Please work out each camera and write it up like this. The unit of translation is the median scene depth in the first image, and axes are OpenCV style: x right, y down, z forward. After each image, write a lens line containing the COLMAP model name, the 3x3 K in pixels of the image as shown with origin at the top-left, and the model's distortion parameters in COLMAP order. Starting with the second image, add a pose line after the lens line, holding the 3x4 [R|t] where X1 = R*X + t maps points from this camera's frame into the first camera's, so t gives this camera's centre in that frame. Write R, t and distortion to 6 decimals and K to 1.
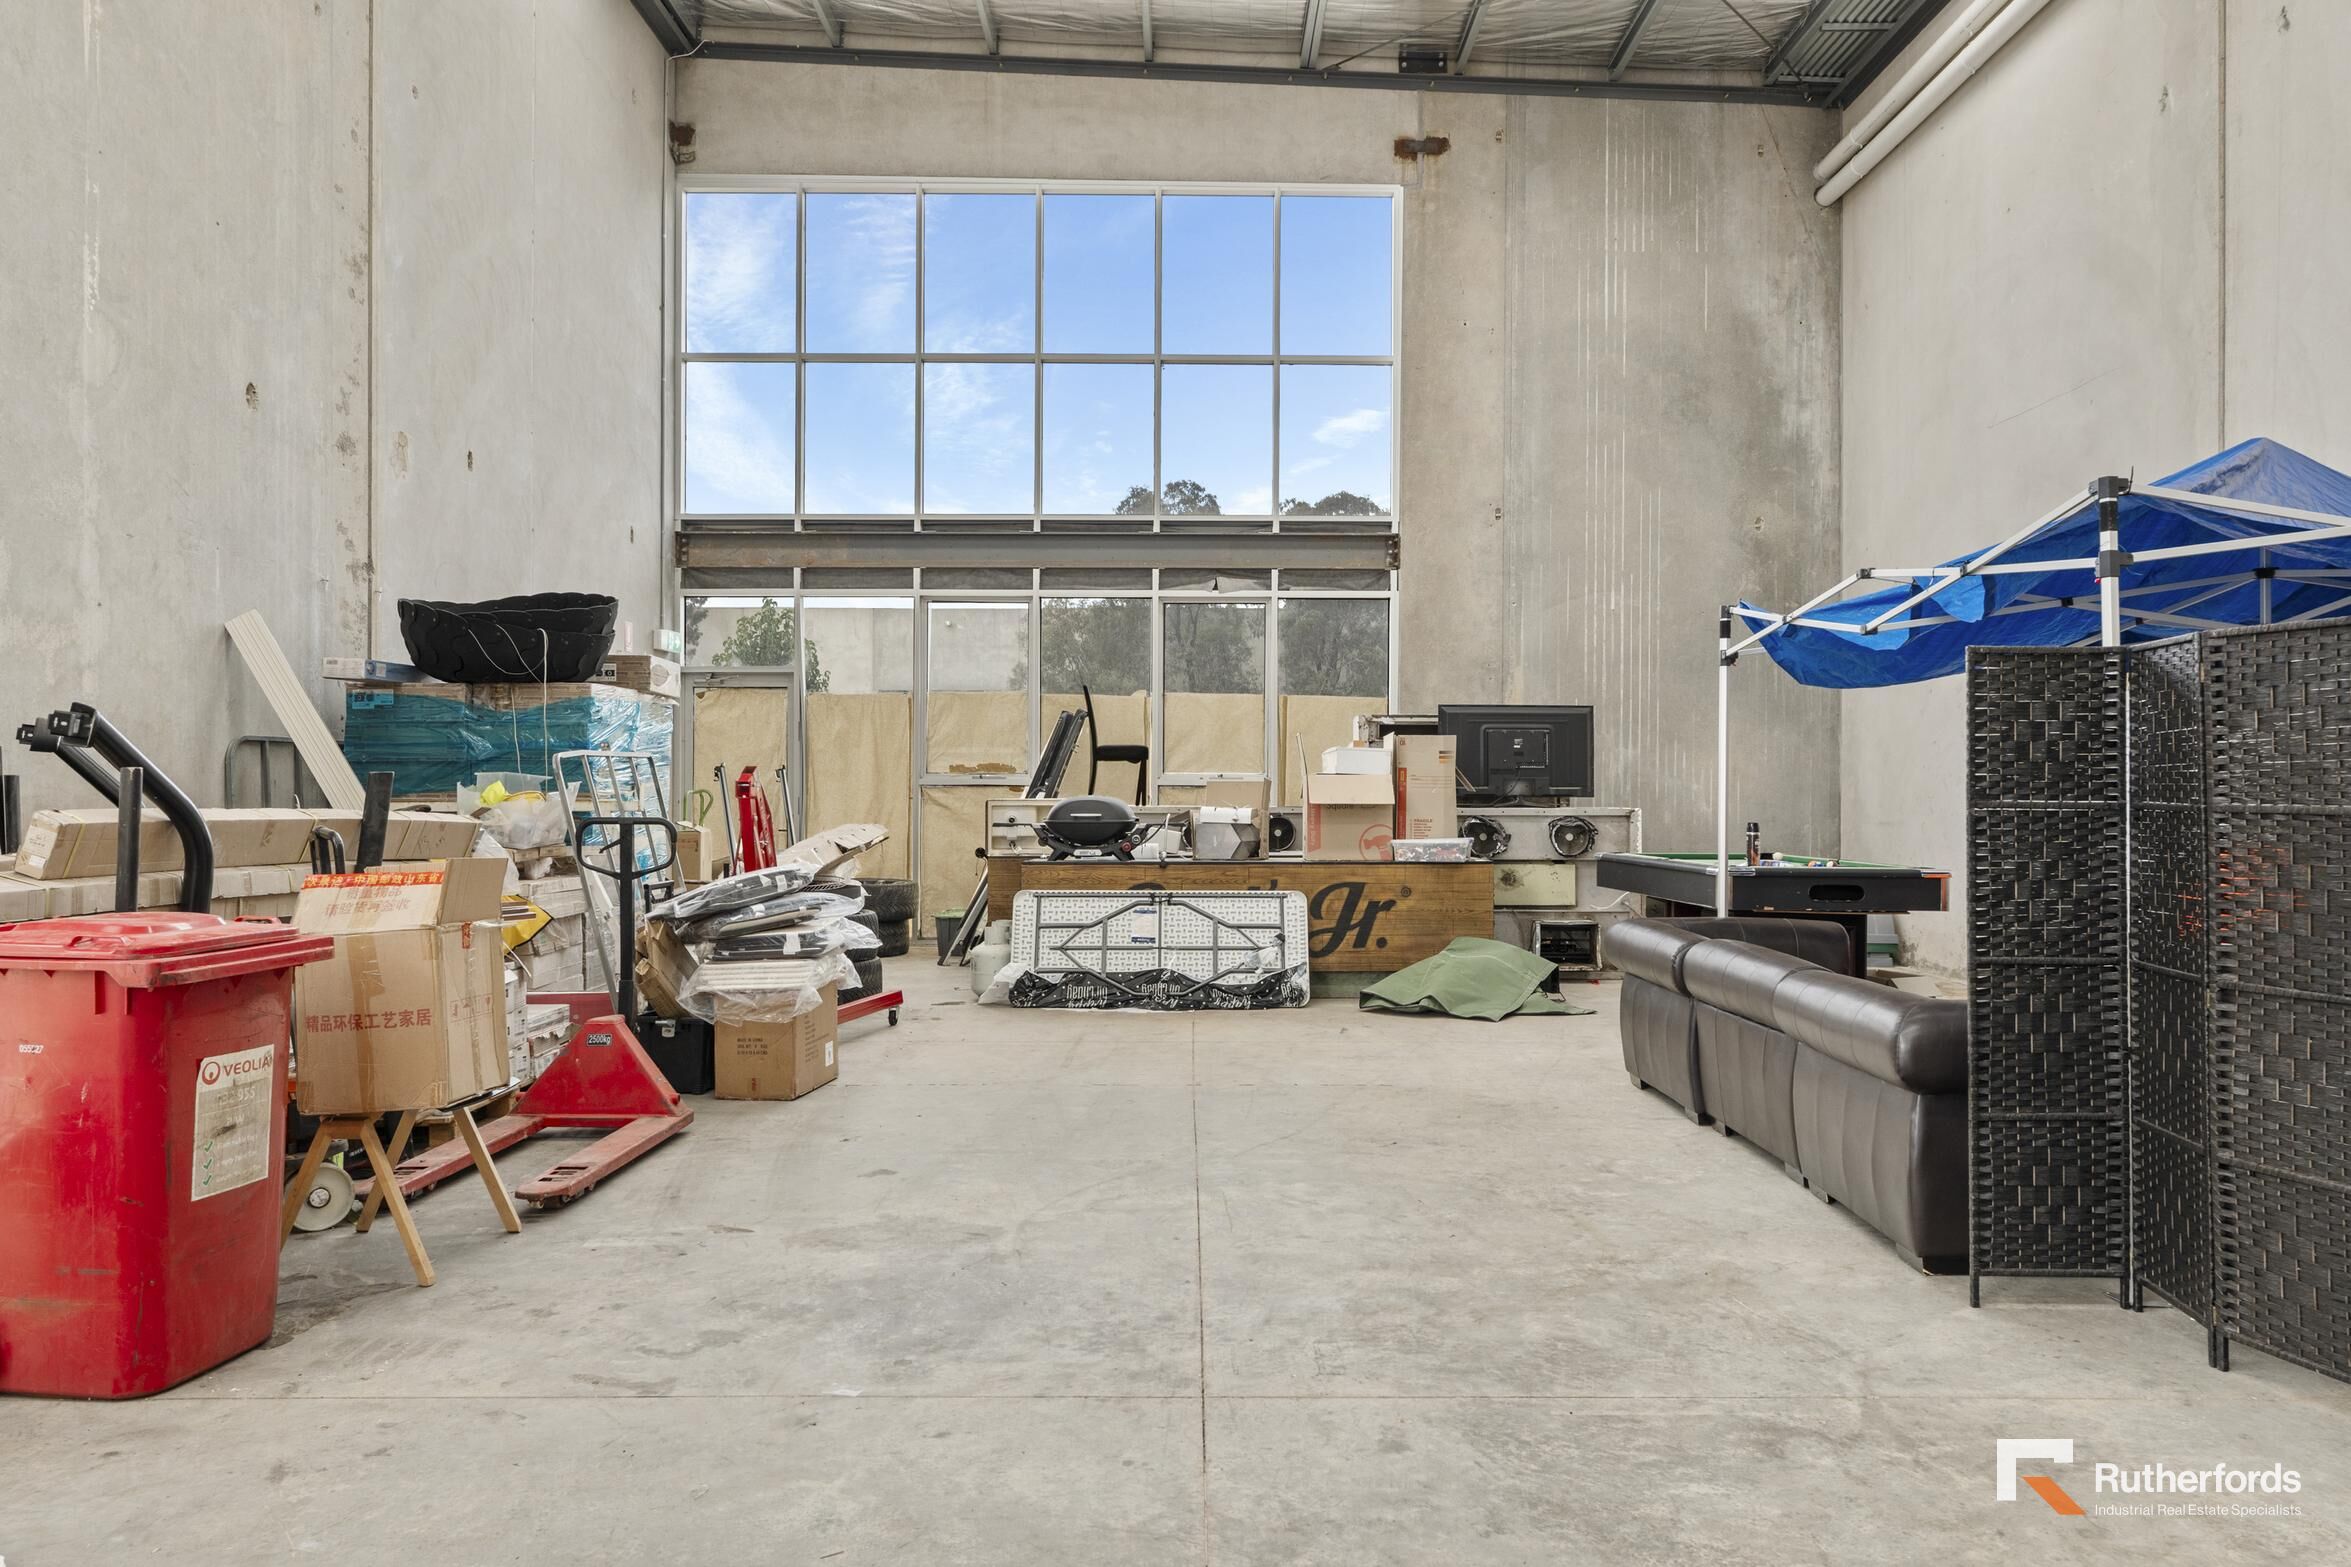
lens RADIAL K [[1579.5, 0, 1193.7], [0, 1579.5, 783.5], [0, 0, 1]] dist [0.002231, 0.000618]
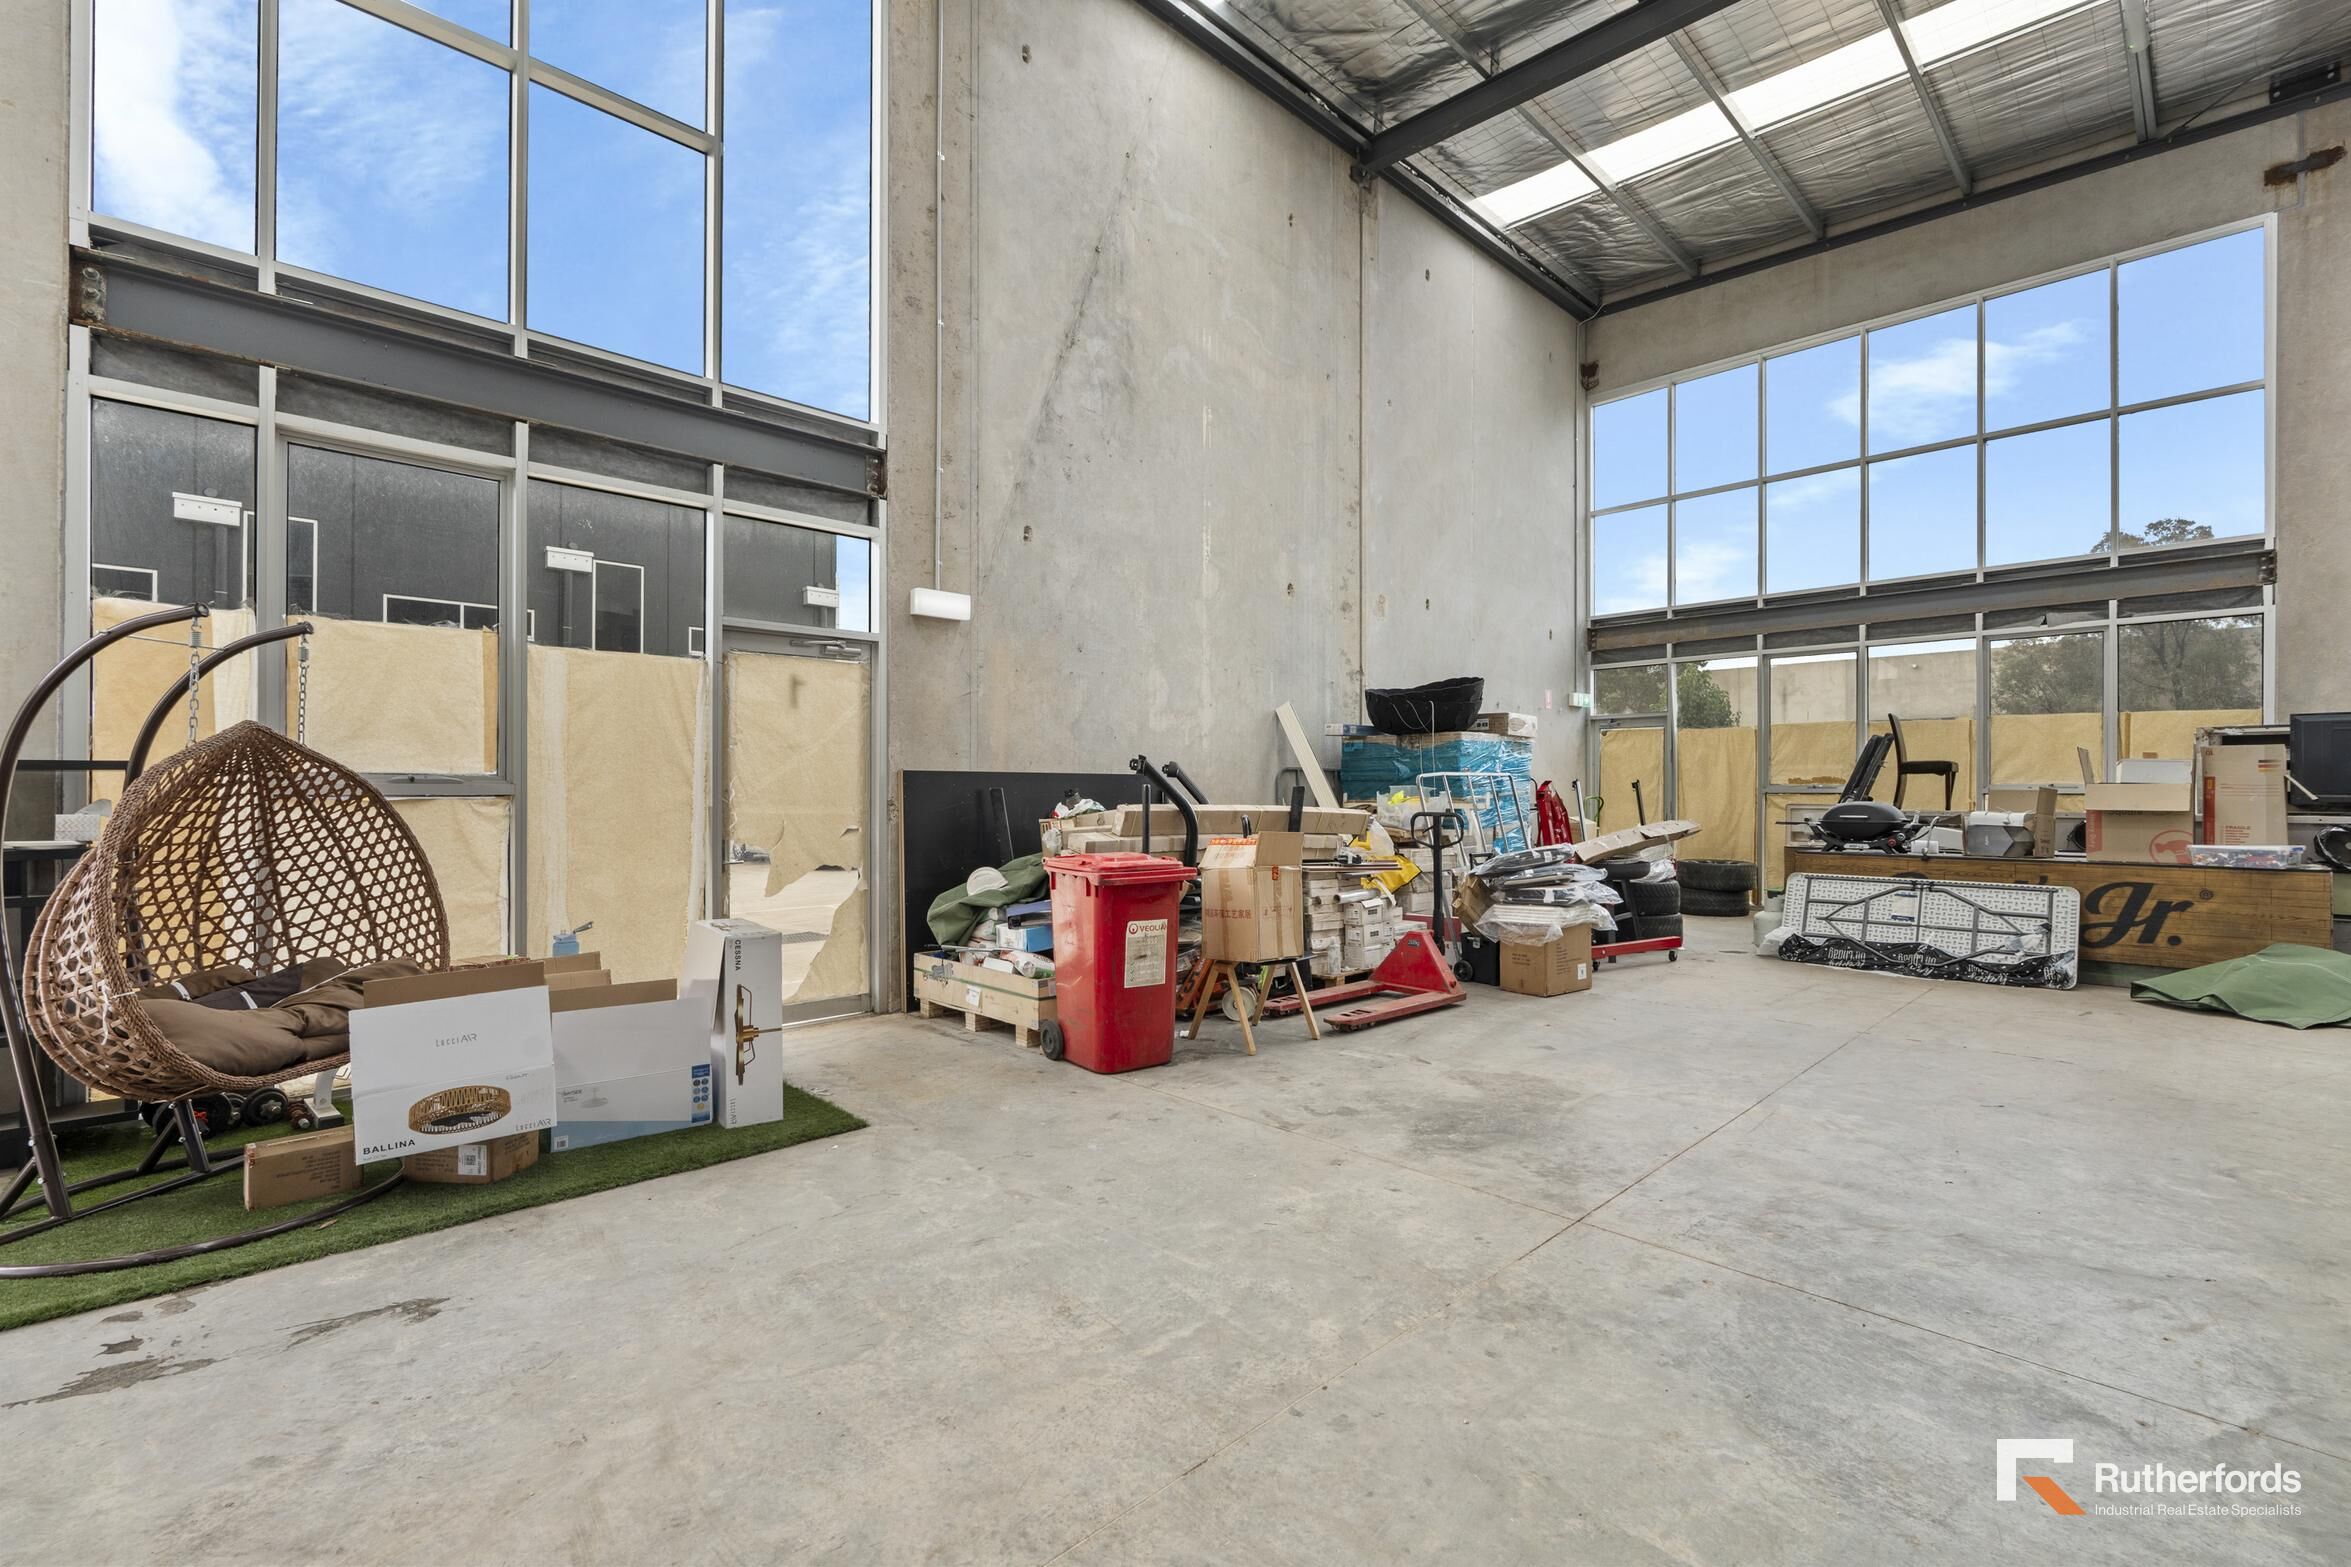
lens RADIAL K [[1022.3, 0, 1180.2], [0, 1022.3, 783.6], [0, 0, 1]] dist [-0.003011, 0.000690]
pose [[0.692442, -0.006265, -0.721446, 0.156497], [0.000377, 0.999965, -0.008323, -0.000207], [0.721474, 0.005491, 0.692420, 0.035751]]
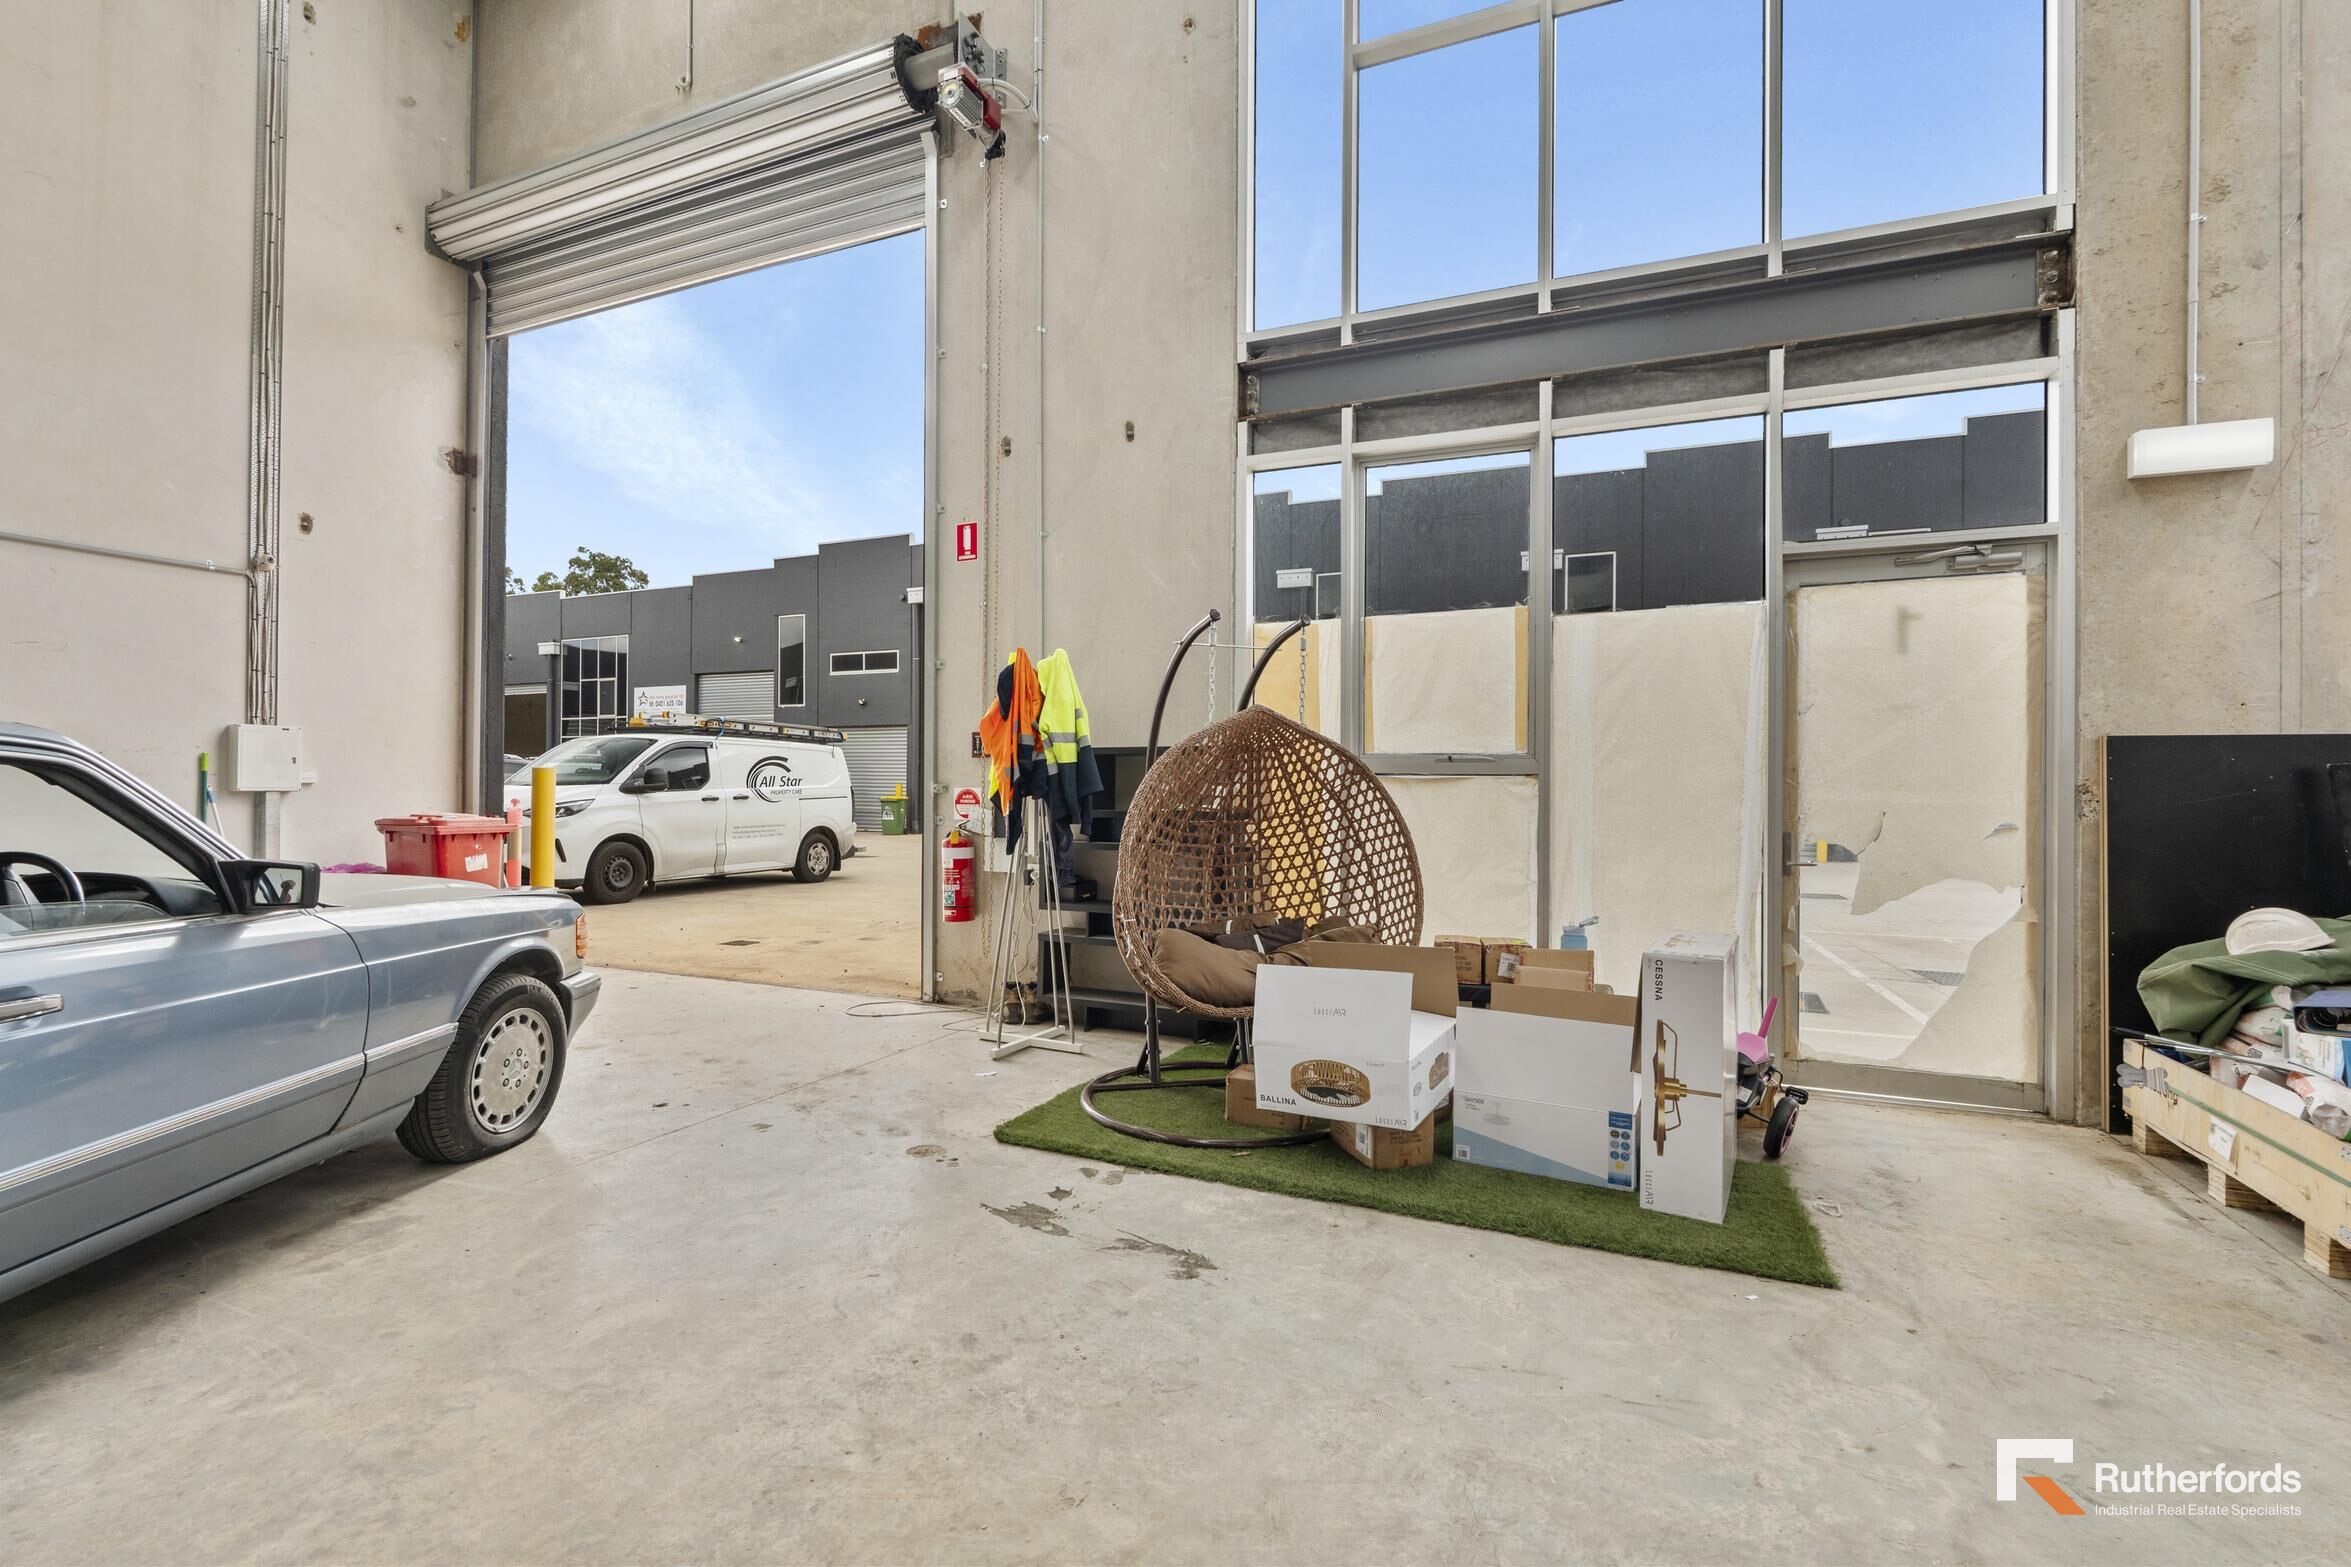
lens RADIAL K [[1022.3, 0, 1180.2], [0, 1022.3, 783.6], [0, 0, 1]] dist [-0.003011, 0.000690]
pose [[-0.393731, -0.005199, -0.919211, 0.071359], [-0.007543, 0.999969, -0.002424, 0.008434], [0.919195, 0.005979, -0.393758, 0.187896]]
